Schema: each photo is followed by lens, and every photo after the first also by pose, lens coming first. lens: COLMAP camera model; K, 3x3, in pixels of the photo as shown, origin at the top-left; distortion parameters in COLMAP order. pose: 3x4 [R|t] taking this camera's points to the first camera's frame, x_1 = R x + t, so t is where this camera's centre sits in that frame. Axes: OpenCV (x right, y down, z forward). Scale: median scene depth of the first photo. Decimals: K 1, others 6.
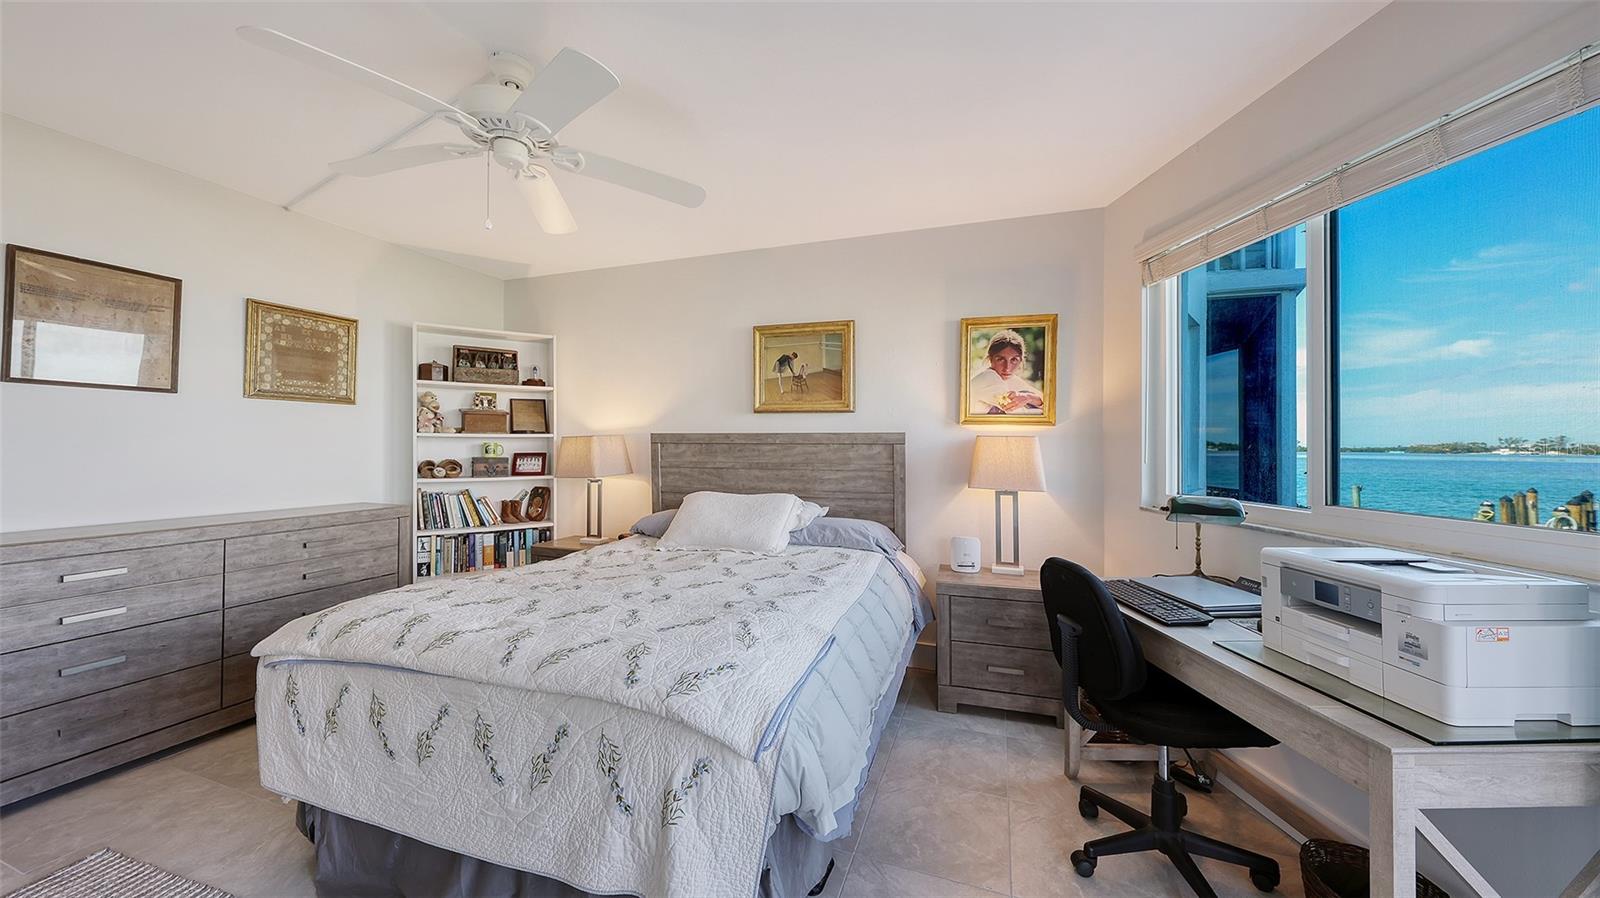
lens RADIAL K [[549.4, 0, 800.0], [0, 549.4, 449.0], [0, 0, 1]] dist [0.000543, 0.000043]
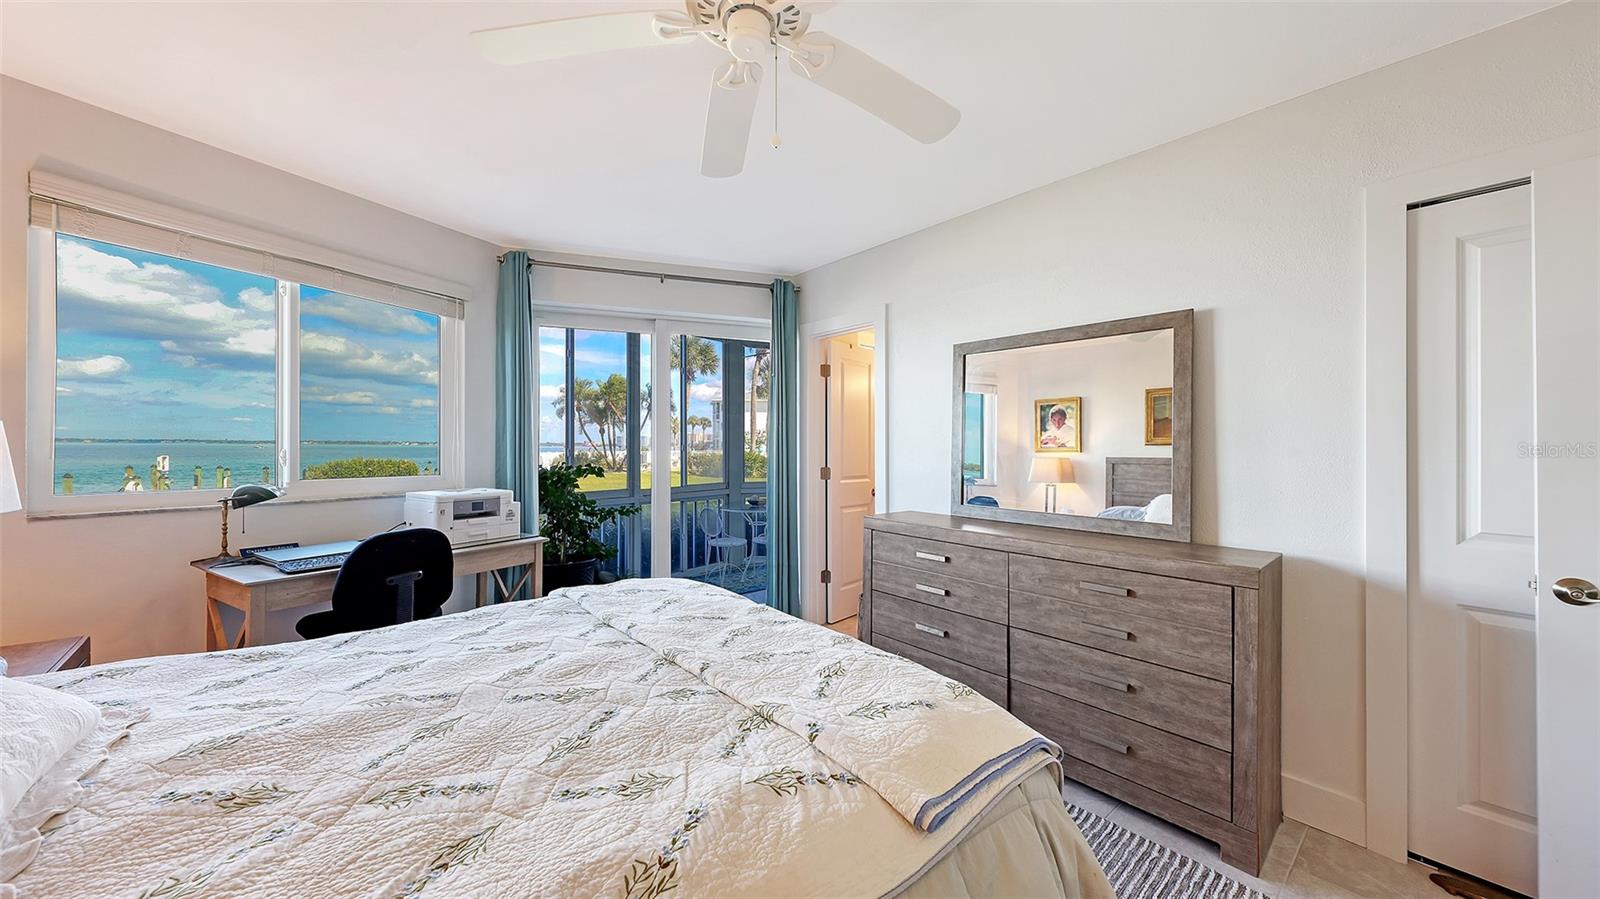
lens RADIAL K [[549.4, 0, 800.0], [0, 549.4, 449.5], [0, 0, 1]] dist [0.000543, 0.000043]
pose [[-0.850672, -0.010692, 0.525588, -0.519230], [-0.004421, 0.999903, 0.013186, -0.002266], [-0.525678, 0.008893, -0.850637, 0.858056]]
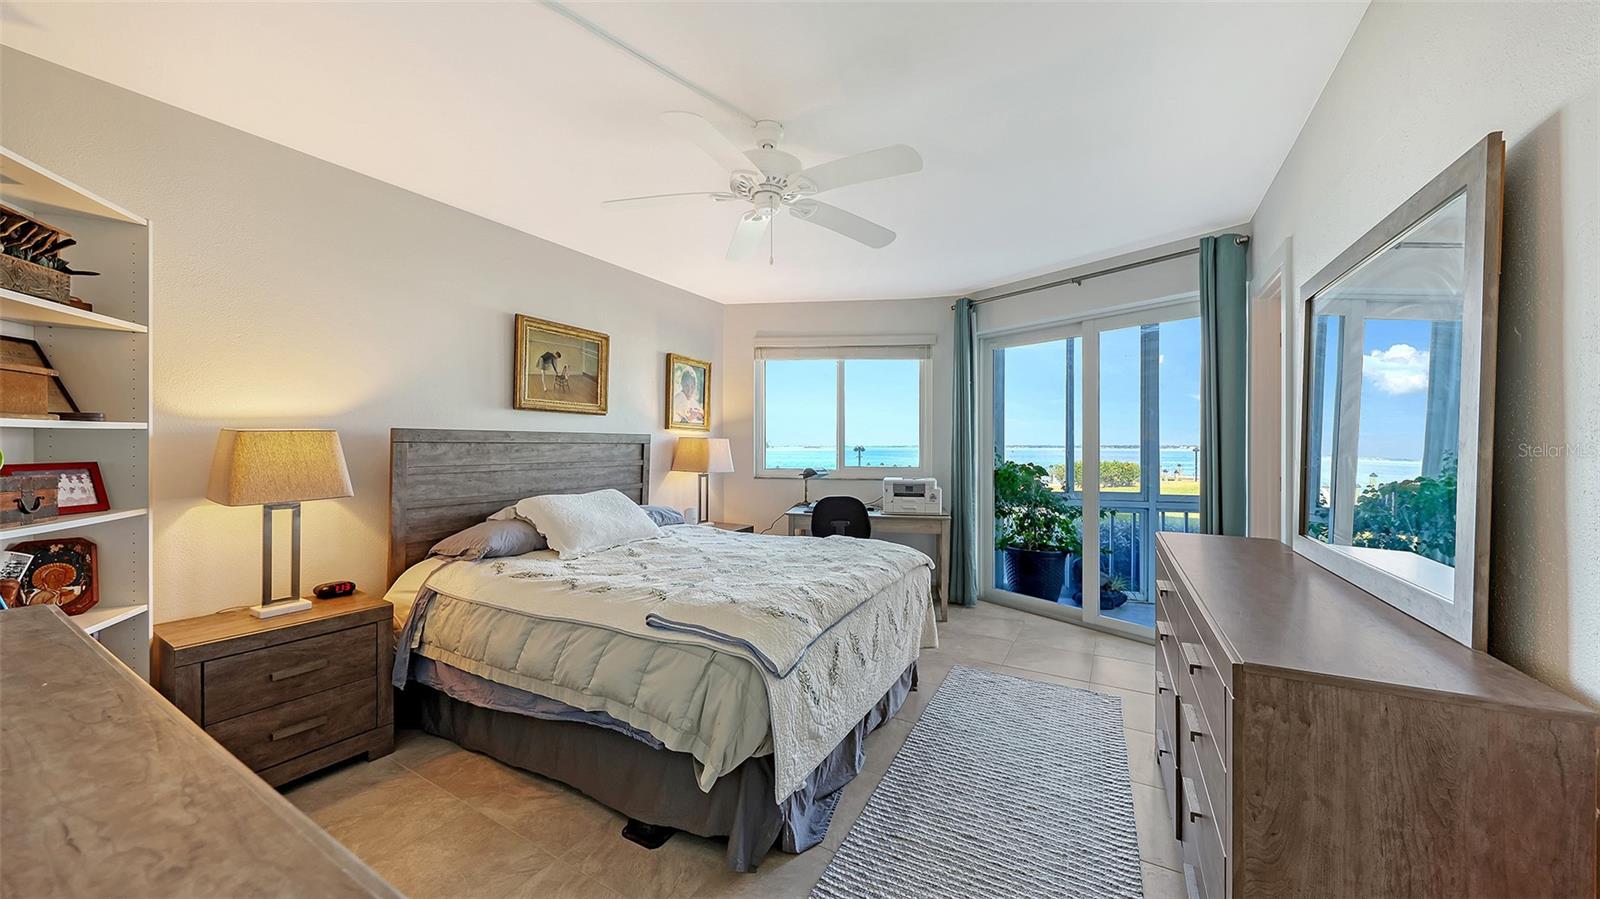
lens RADIAL K [[549.4, 0, 800.0], [0, 549.4, 449.5], [0, 0, 1]] dist [0.000543, 0.000043]
pose [[0.201804, -0.008599, 0.979388, -0.923964], [0.009205, 0.999934, 0.006883, -0.000925], [-0.979383, 0.007626, 0.201870, 0.377647]]
